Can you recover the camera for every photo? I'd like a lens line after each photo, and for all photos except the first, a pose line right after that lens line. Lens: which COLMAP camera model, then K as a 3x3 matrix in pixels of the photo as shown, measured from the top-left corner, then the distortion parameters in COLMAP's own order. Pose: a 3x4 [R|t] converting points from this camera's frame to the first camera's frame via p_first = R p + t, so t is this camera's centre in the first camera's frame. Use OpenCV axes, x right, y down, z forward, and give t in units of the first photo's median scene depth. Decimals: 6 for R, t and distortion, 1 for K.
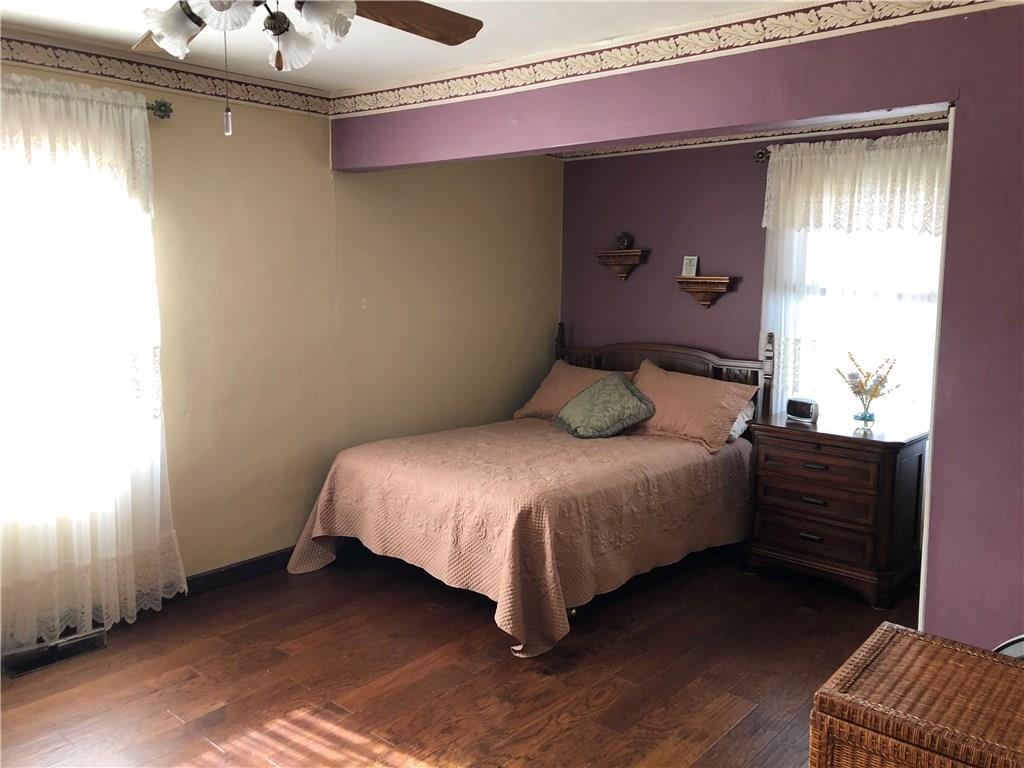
lens RADIAL K [[848.9, 0, 513.4], [0, 848.9, 384.3], [0, 0, 1]] dist [0.064818, -0.169310]
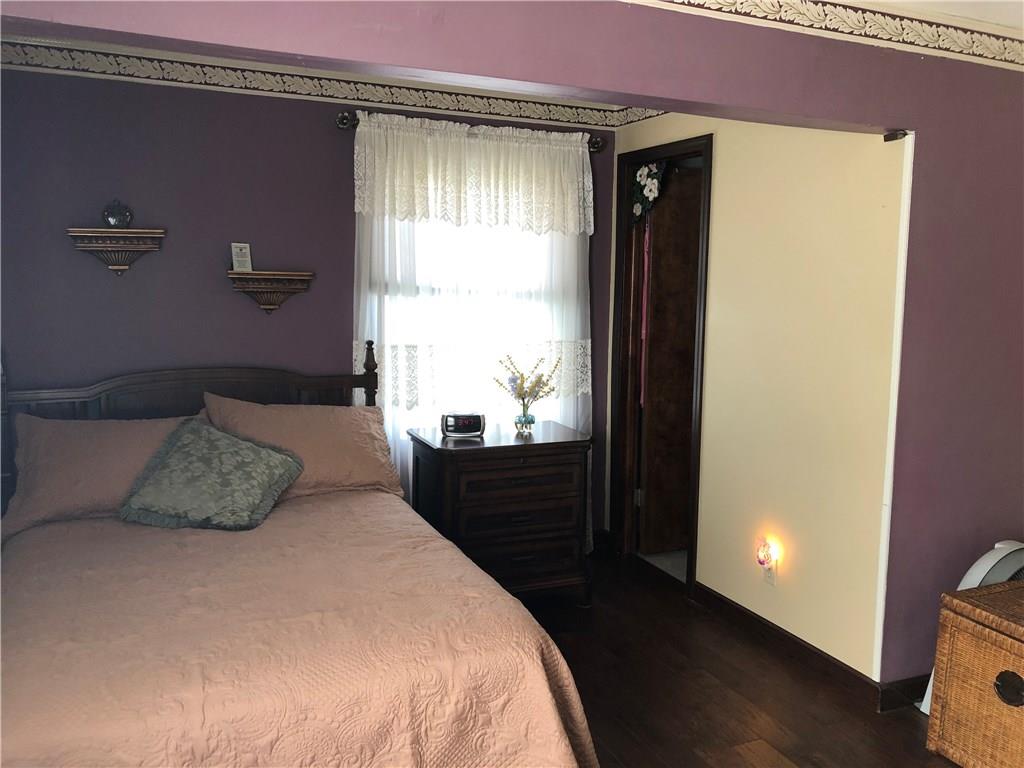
lens RADIAL K [[848.9, 0, 513.4], [0, 848.9, 384.3], [0, 0, 1]] dist [0.064818, -0.169310]
pose [[0.392787, -0.131861, 0.910127, -0.442390], [0.100067, 0.989919, 0.100235, -0.095507], [-0.914169, 0.051703, 0.402022, 0.591350]]
